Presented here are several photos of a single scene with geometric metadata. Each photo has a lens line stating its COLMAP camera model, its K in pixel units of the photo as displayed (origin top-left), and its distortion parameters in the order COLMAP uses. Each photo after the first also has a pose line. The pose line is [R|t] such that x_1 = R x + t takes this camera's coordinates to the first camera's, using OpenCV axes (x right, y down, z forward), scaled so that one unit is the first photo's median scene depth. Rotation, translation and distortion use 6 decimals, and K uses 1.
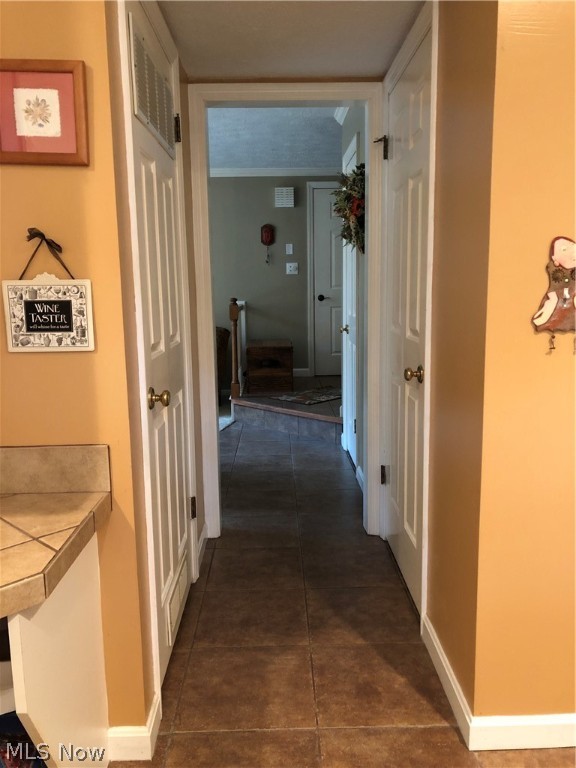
lens RADIAL K [[621.3, 0, 285.3], [0, 621.3, 377.8], [0, 0, 1]] dist [0.044774, -0.055523]
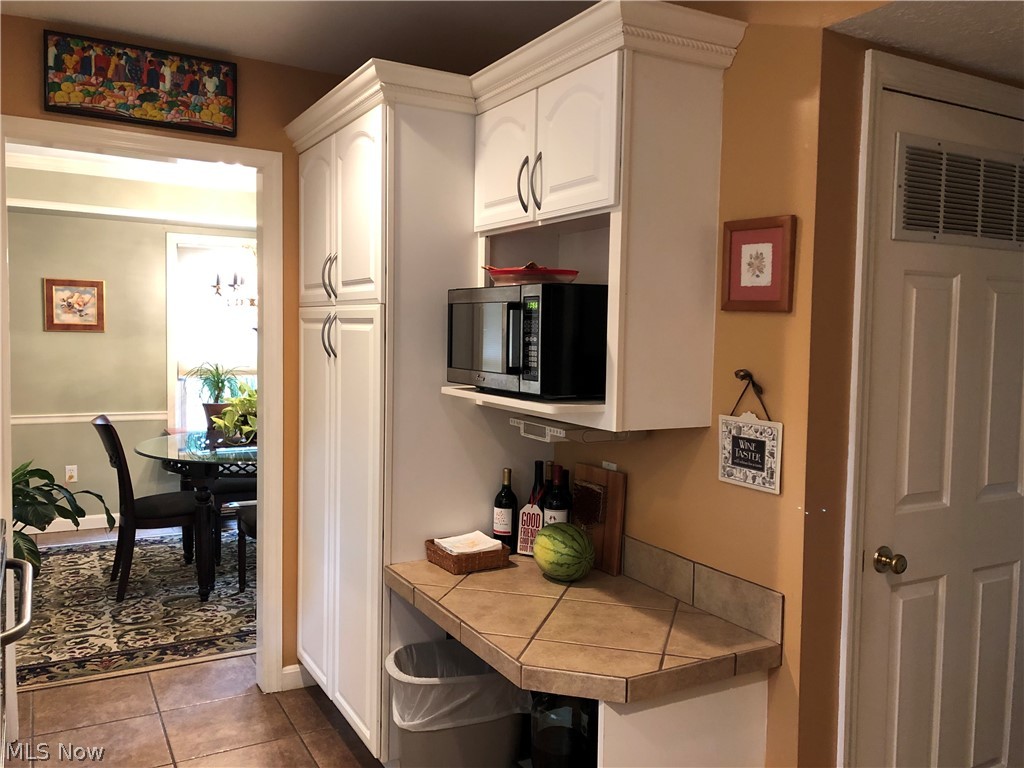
lens RADIAL K [[828.4, 0, 514.1], [0, 828.4, 385.6], [0, 0, 1]] dist [0.044774, -0.055523]
pose [[0.471589, 0.081780, -0.878018, 0.636115], [-0.154455, 0.987958, 0.009061, -0.162048], [0.868187, 0.131341, 0.478541, -0.005599]]
